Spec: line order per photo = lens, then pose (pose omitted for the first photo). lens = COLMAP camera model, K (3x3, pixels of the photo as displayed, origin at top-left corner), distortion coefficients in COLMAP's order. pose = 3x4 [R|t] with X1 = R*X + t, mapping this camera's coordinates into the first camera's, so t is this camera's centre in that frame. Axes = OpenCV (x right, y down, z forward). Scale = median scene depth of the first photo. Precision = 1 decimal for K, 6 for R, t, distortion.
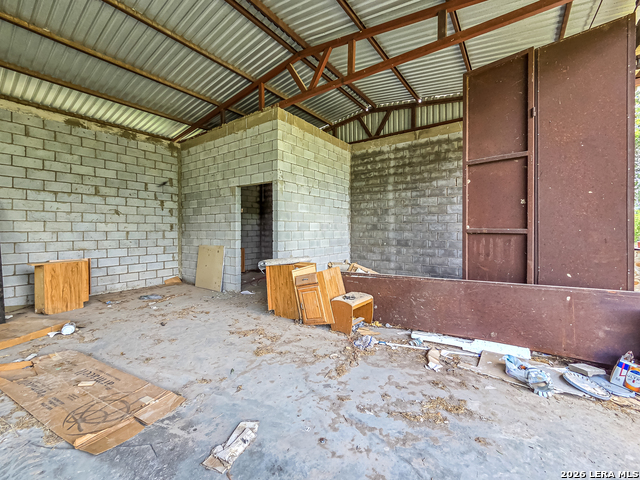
lens RADIAL K [[272.1, 0, 321.1], [0, 272.1, 231.6], [0, 0, 1]] dist [-0.001620, -0.000207]
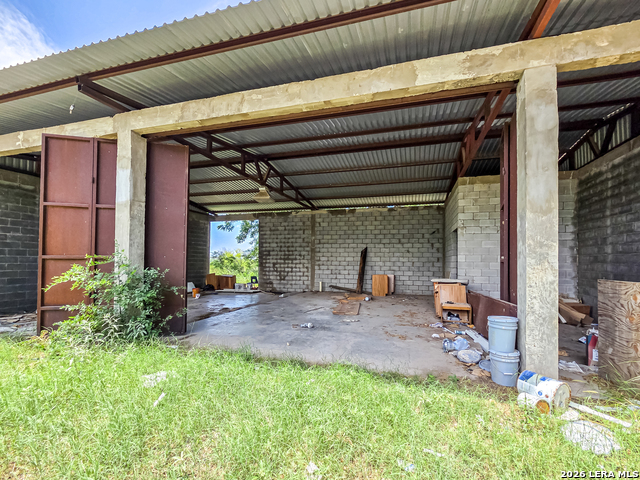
lens RADIAL K [[259.2, 0, 322.0], [0, 259.2, 258.1], [0, 0, 1]] dist [0.000224, 0.000029]
pose [[0.306095, -0.007821, -0.951969, 0.756990], [-0.018684, 0.999724, -0.014221, 0.009994], [0.951818, 0.022140, 0.305865, -0.101810]]
